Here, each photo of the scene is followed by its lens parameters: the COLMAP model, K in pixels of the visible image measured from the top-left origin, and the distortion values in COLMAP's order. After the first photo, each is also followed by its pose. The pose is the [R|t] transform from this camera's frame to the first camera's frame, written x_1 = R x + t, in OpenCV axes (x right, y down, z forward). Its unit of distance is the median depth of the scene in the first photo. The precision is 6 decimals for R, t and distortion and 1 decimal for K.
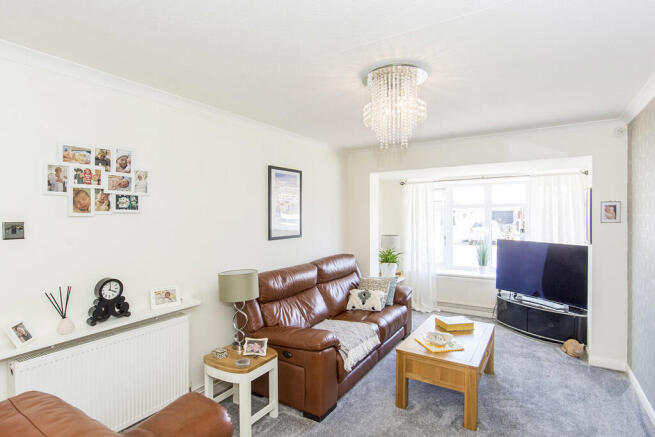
lens RADIAL K [[350.6, 0, 327.9], [0, 350.6, 218.6], [0, 0, 1]] dist [0.005497, 0.000565]
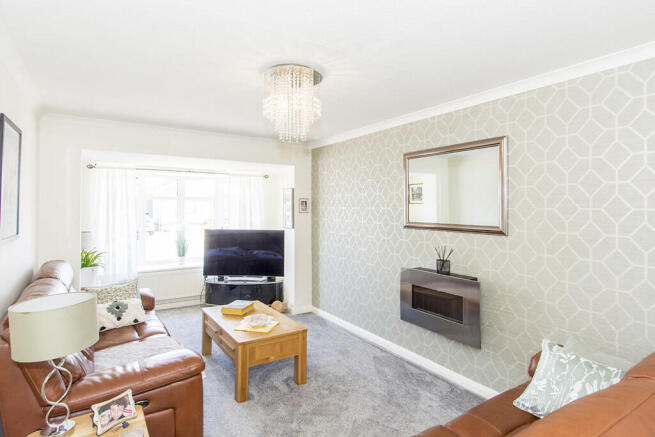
lens RADIAL K [[350.6, 0, 323.0], [0, 350.6, 202.9], [0, 0, 1]] dist [0.005497, 0.000565]
pose [[0.433883, 0.019149, 0.900766, -0.414803], [0.002282, 0.999748, -0.022353, 0.002775], [-0.900966, 0.011754, 0.433730, 0.253315]]
